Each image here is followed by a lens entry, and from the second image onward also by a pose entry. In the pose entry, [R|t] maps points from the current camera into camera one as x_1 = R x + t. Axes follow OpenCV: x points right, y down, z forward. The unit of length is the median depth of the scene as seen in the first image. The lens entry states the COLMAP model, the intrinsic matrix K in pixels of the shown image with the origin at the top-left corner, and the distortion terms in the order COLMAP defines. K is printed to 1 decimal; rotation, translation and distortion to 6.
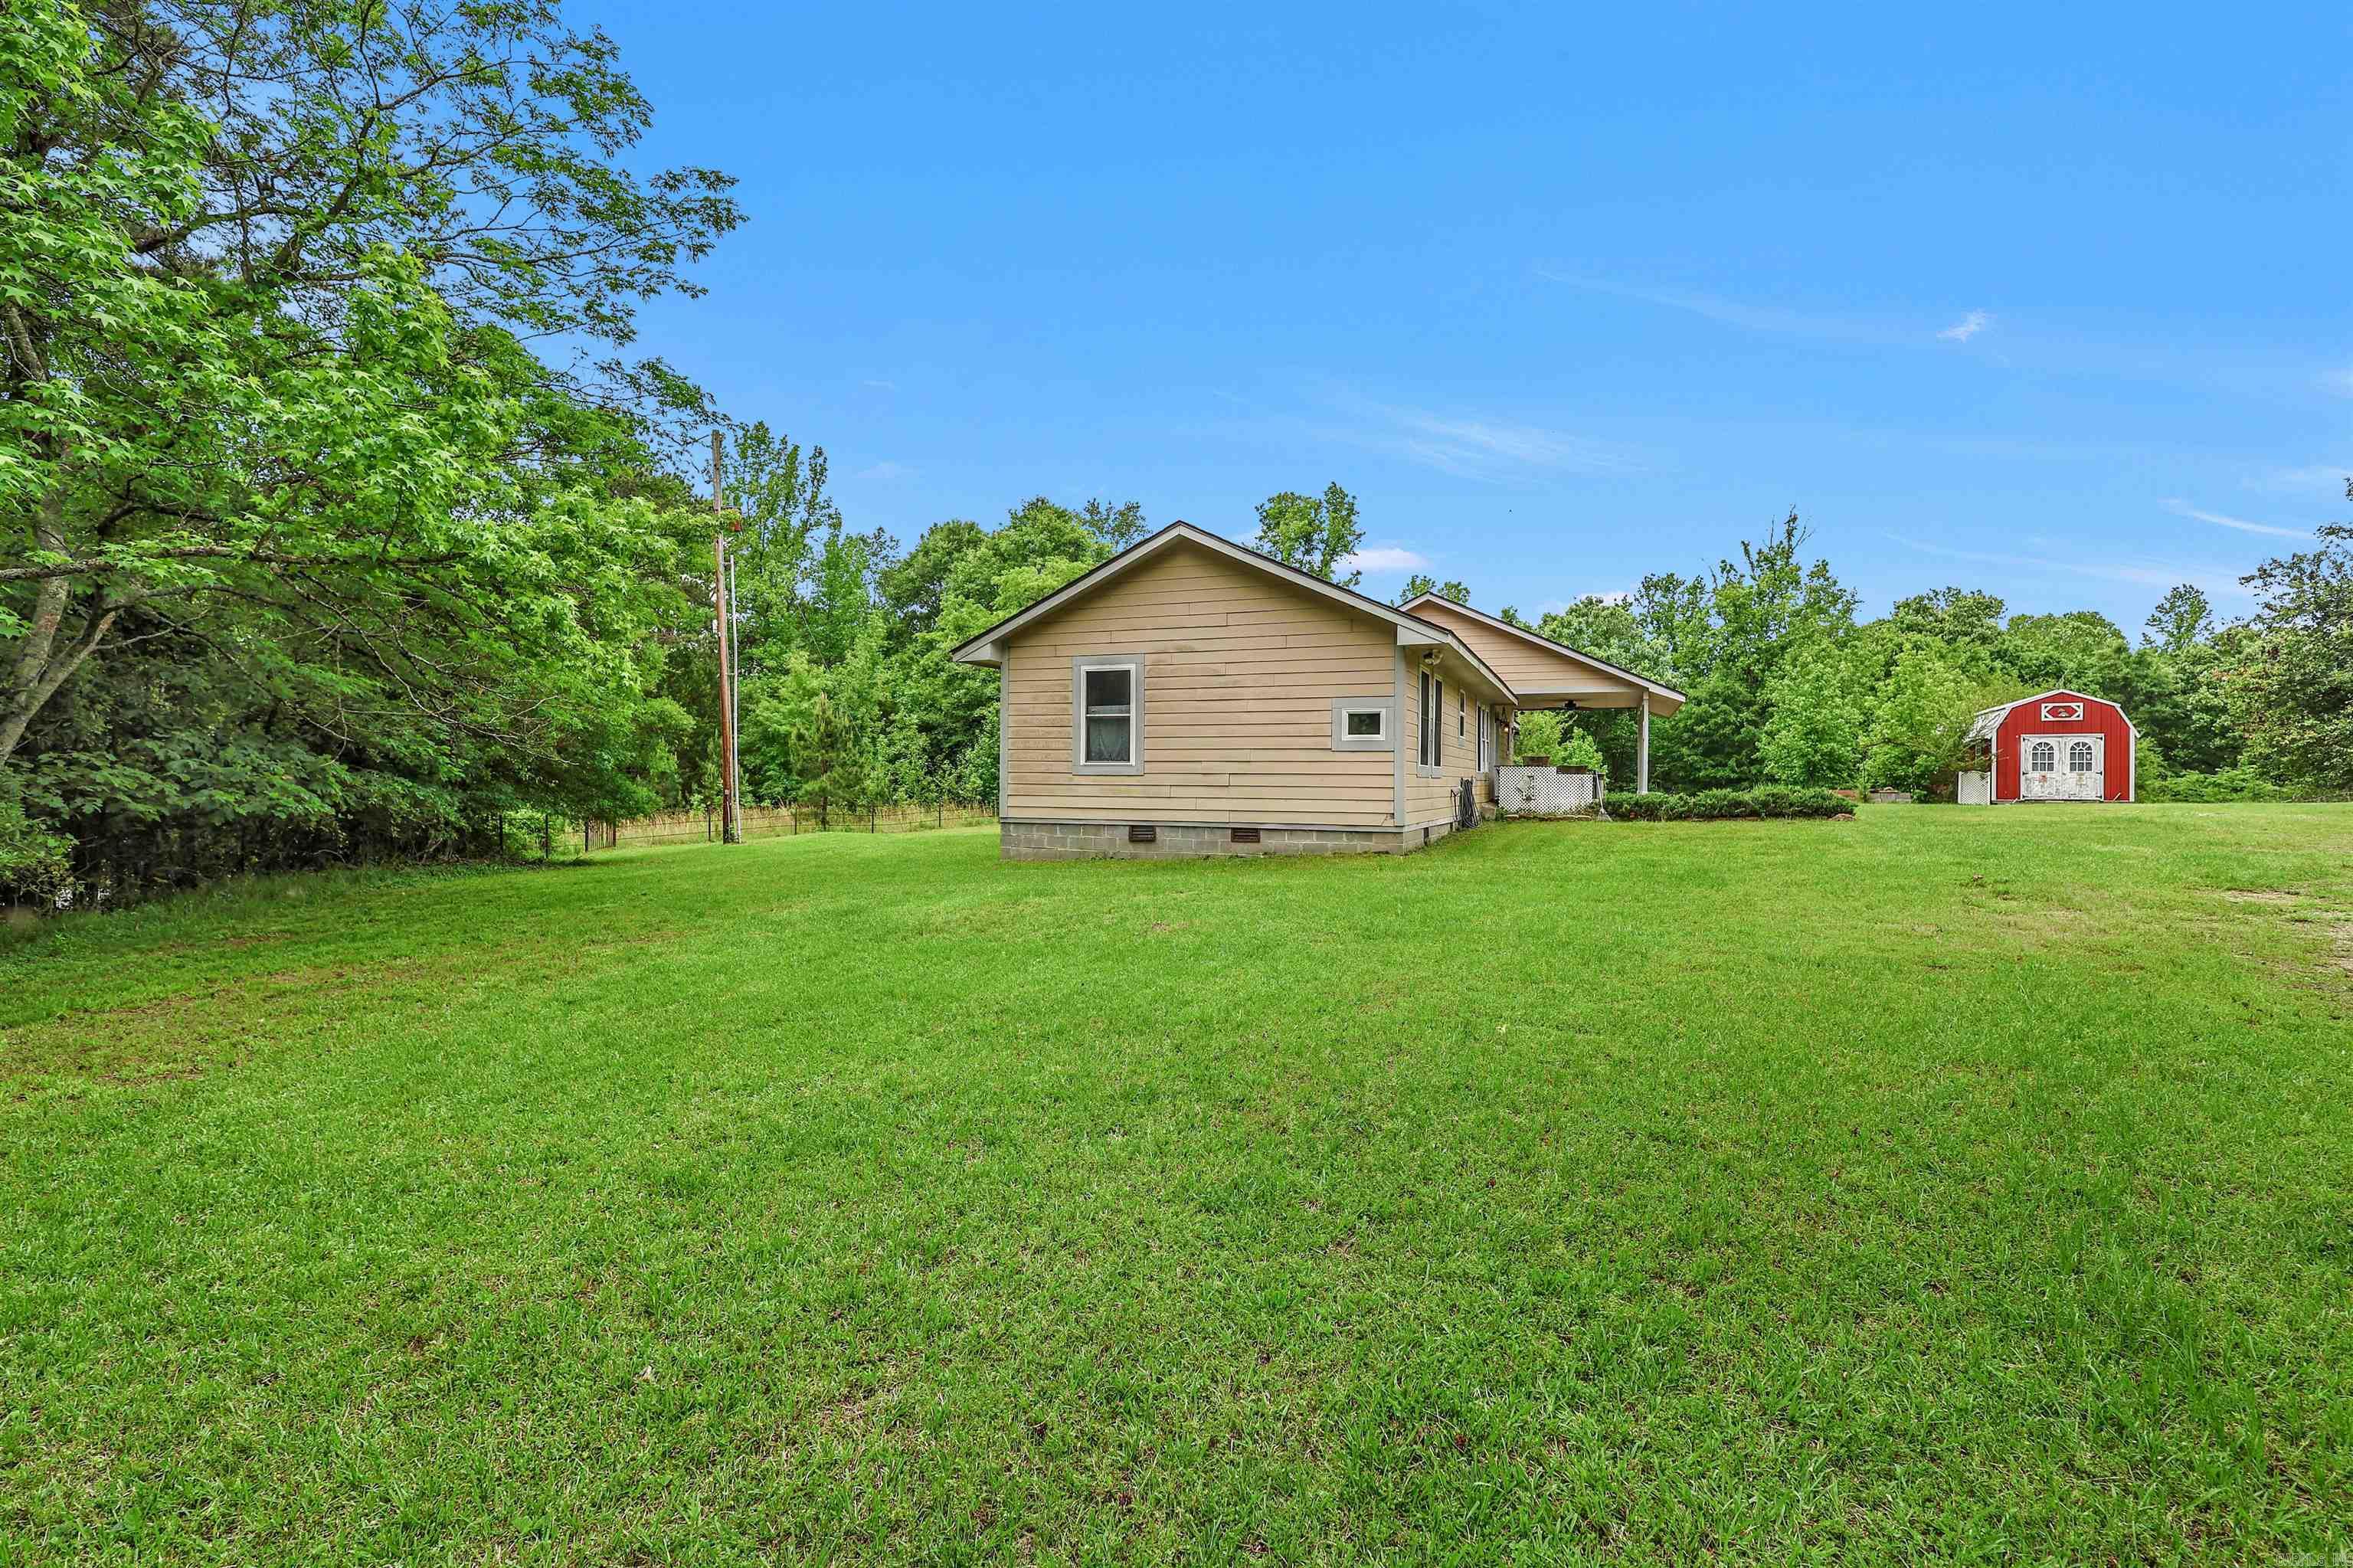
lens RADIAL K [[1111.0, 0, 1176.5], [0, 1111.0, 784.0], [0, 0, 1]] dist [0.003646, 0.001320]
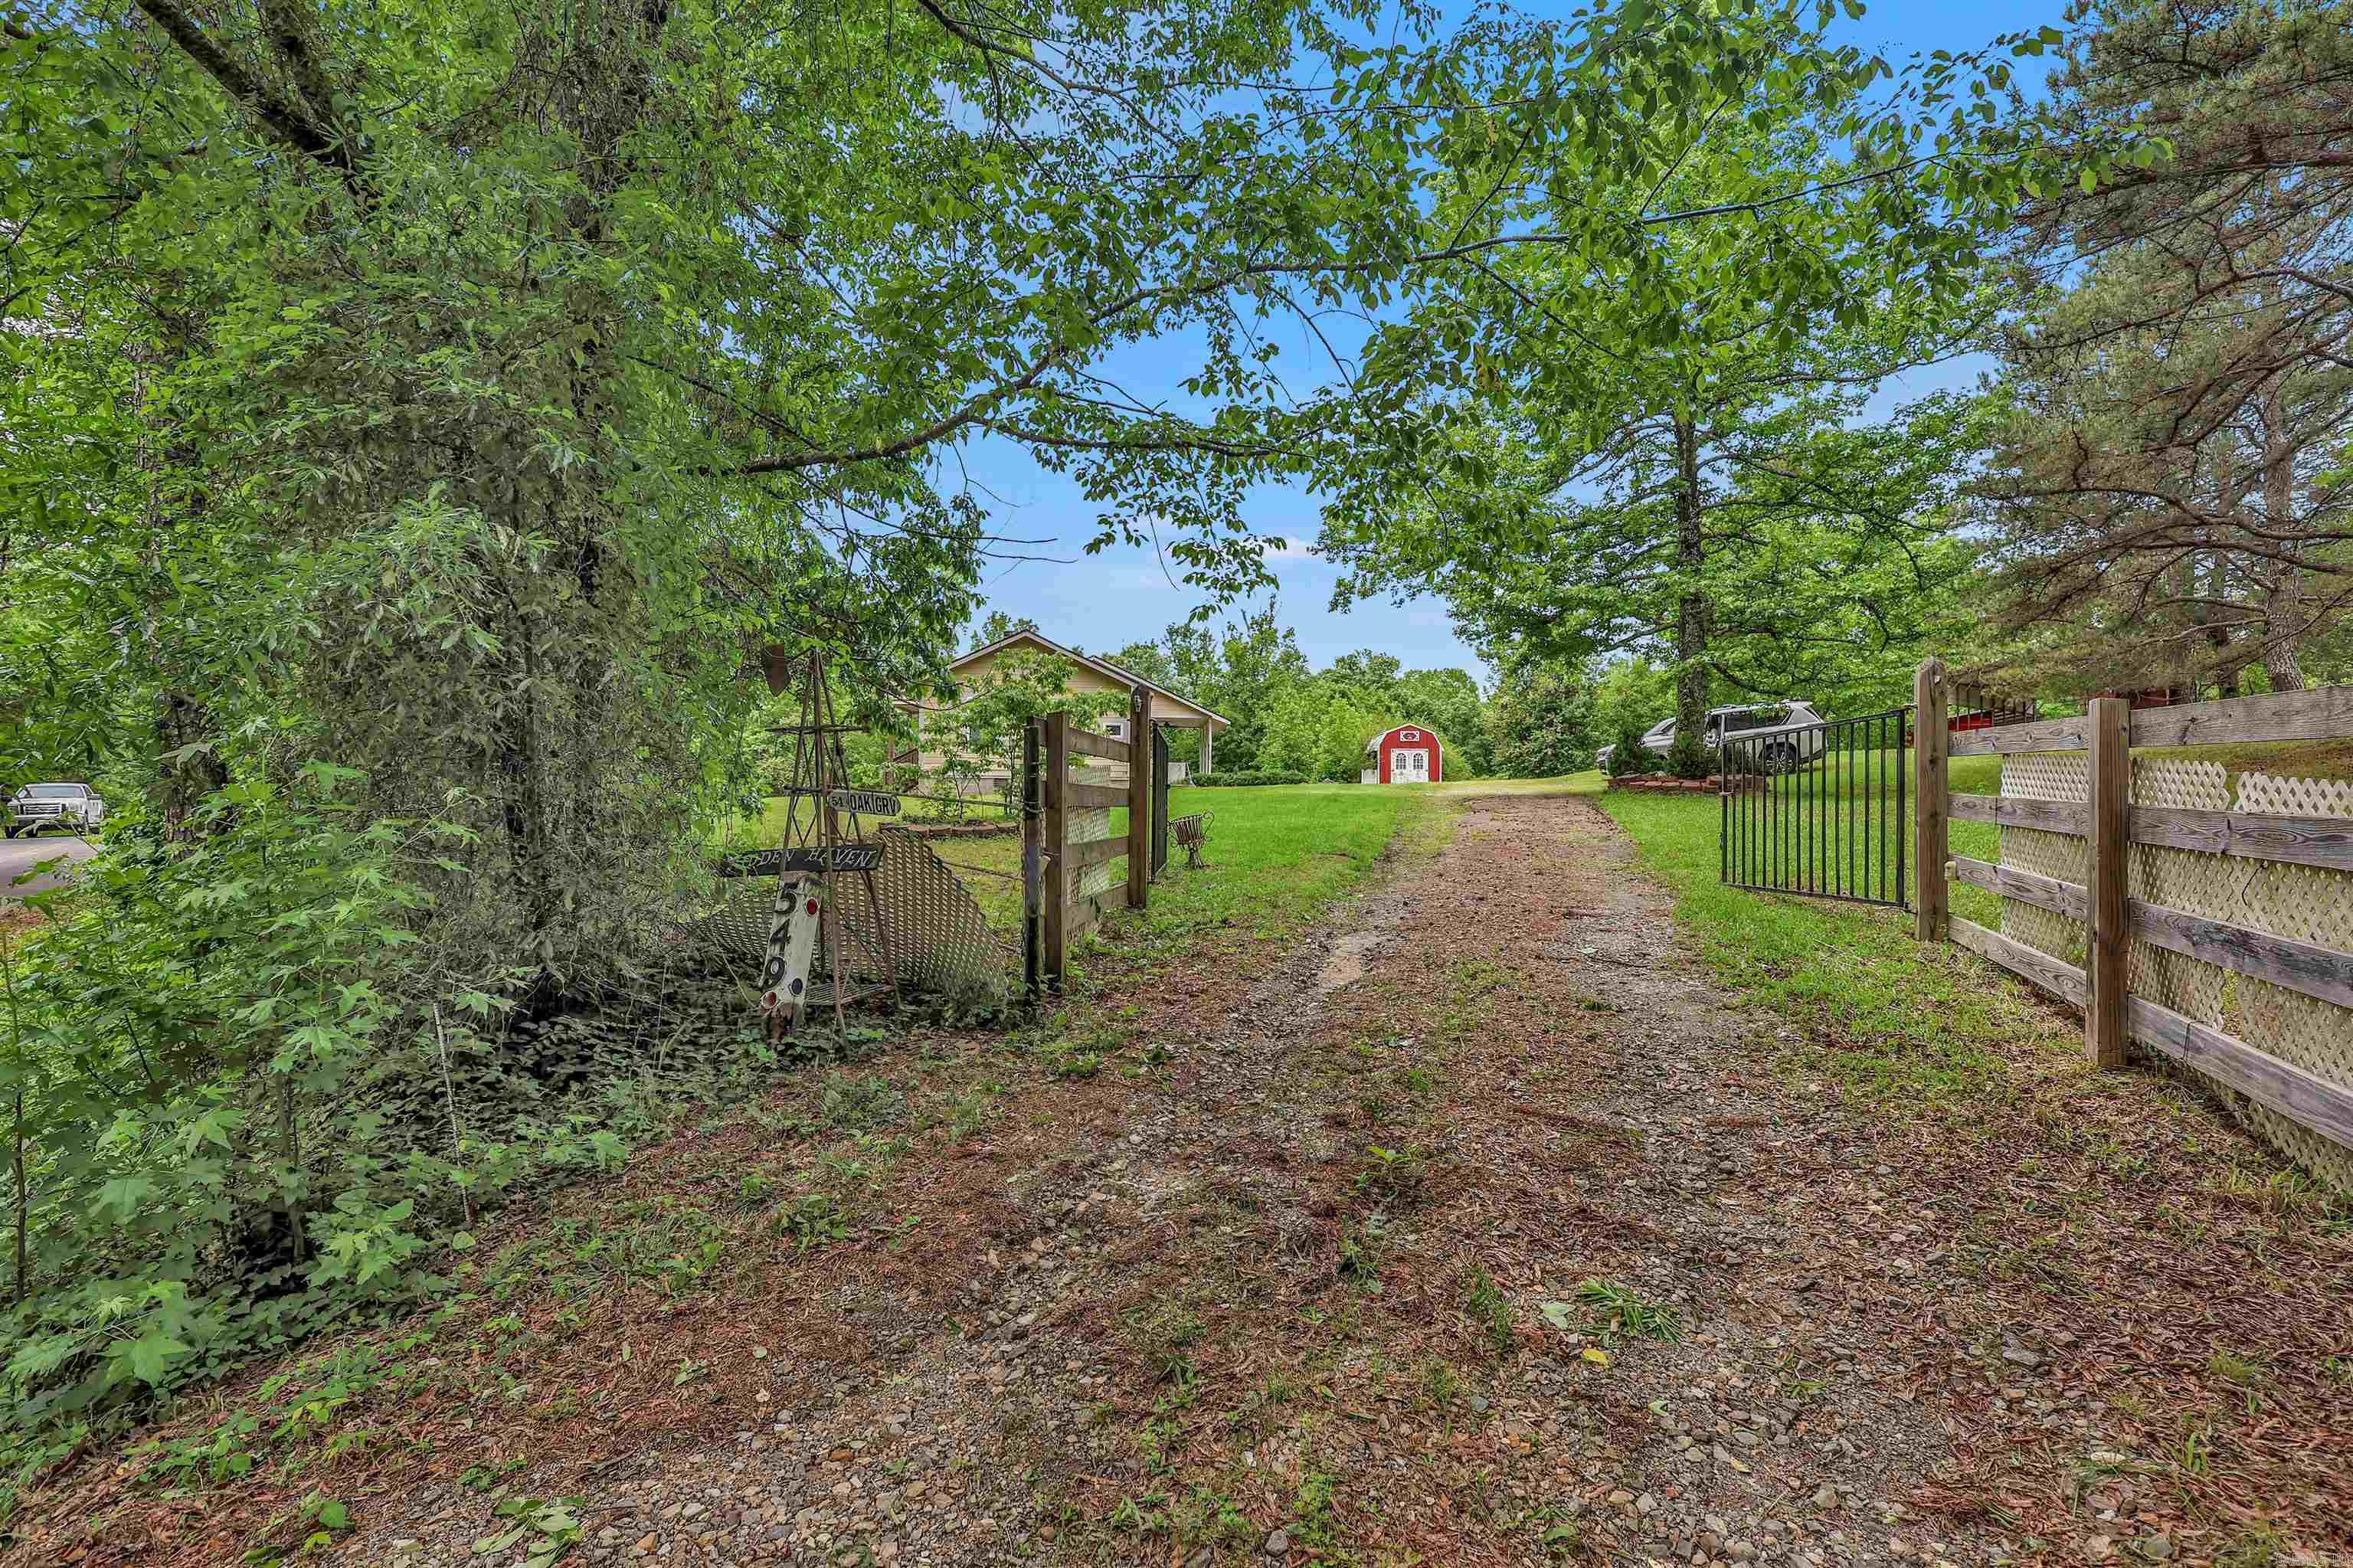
lens RADIAL K [[1106.6, 0, 1185.6], [0, 1106.6, 774.0], [0, 0, 1]] dist [-0.000752, 0.000026]
pose [[0.908040, 0.008616, 0.418795, -0.255883], [0.000583, 0.999761, -0.021834, 0.032857], [-0.418884, 0.020070, 0.907818, -0.431103]]
